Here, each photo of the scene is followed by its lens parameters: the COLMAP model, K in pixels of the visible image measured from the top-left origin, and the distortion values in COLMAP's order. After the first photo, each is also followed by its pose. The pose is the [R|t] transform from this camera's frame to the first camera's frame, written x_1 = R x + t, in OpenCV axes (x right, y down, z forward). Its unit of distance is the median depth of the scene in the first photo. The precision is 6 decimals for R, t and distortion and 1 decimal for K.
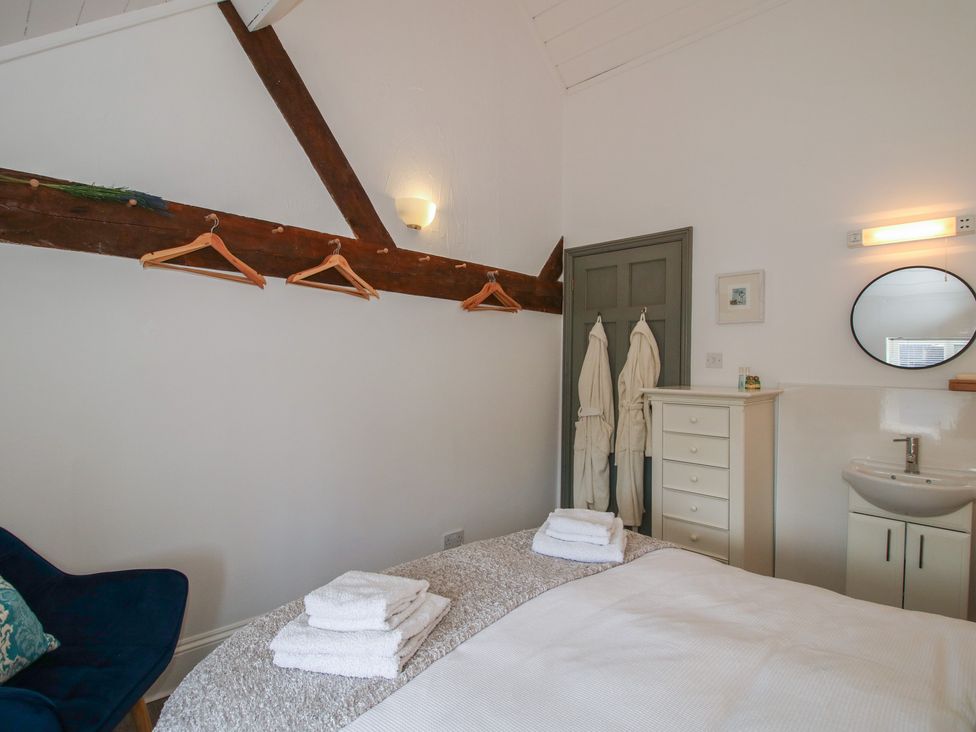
lens RADIAL K [[512.2, 0, 482.0], [0, 512.2, 357.9], [0, 0, 1]] dist [0.002075, -0.013324]
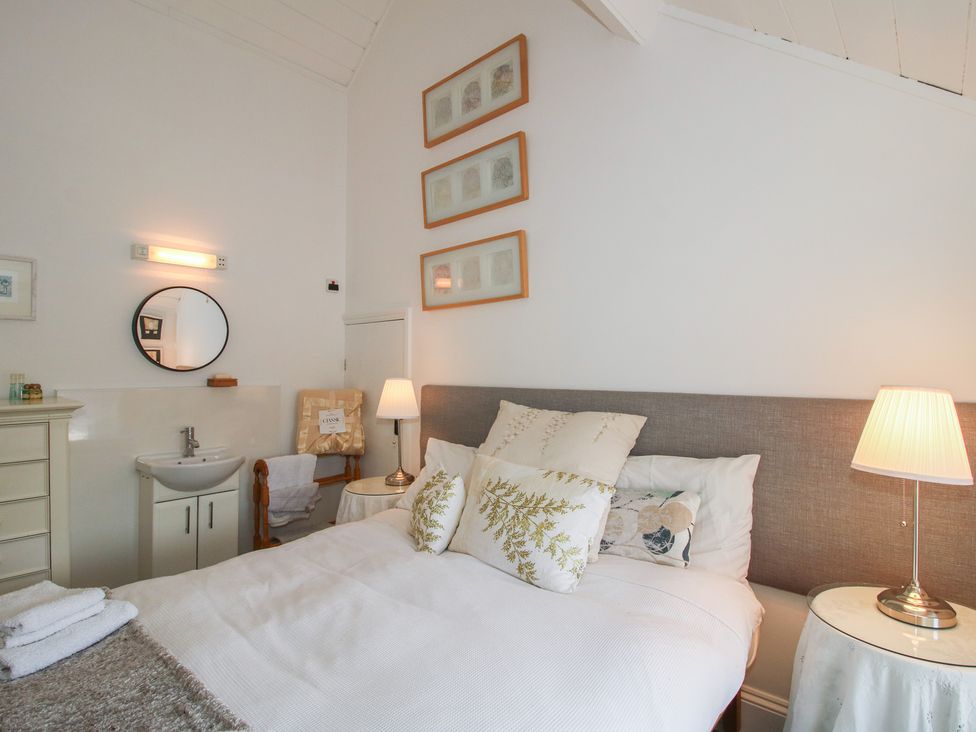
lens RADIAL K [[502.1, 0, 488.0], [0, 502.1, 366.0], [0, 0, 1]] dist [0.003137, -0.012226]
pose [[-0.052803, -0.009508, 0.998560, -0.389949], [-0.000816, 0.999955, 0.009478, -0.003622], [-0.998605, -0.000315, -0.052808, 0.347912]]
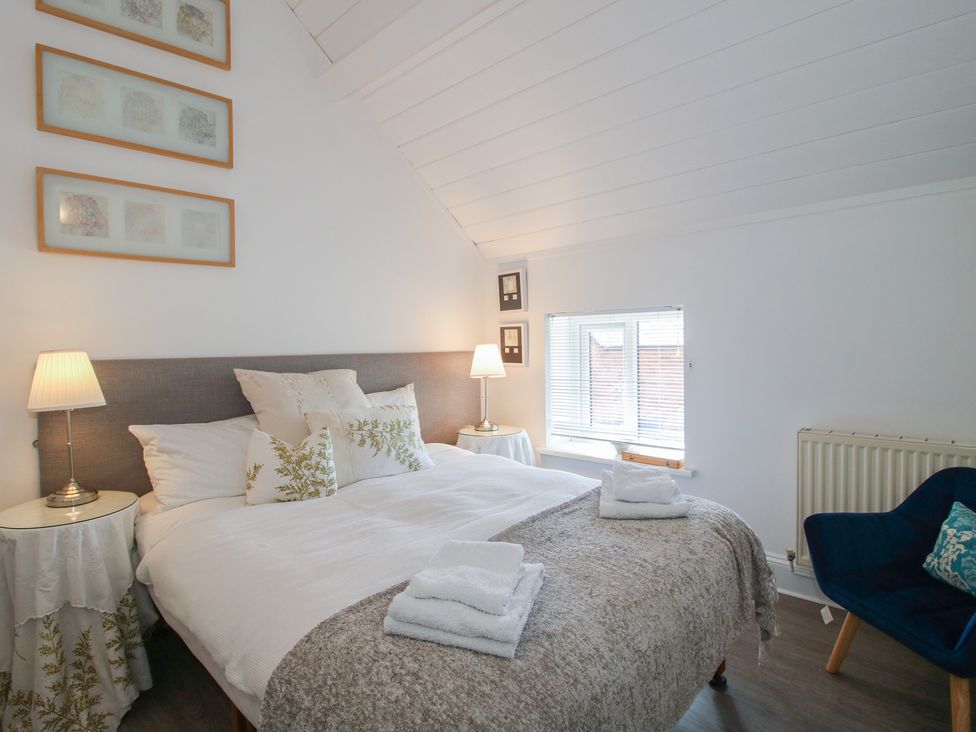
lens RADIAL K [[495.2, 0, 488.3], [0, 495.2, 347.4], [0, 0, 1]] dist [0.003661, 0.001246]
pose [[-0.999672, -0.016532, 0.019540, 0.118682], [-0.015997, 0.999501, 0.027240, -0.001167], [-0.019980, 0.026919, -0.999438, 1.324769]]
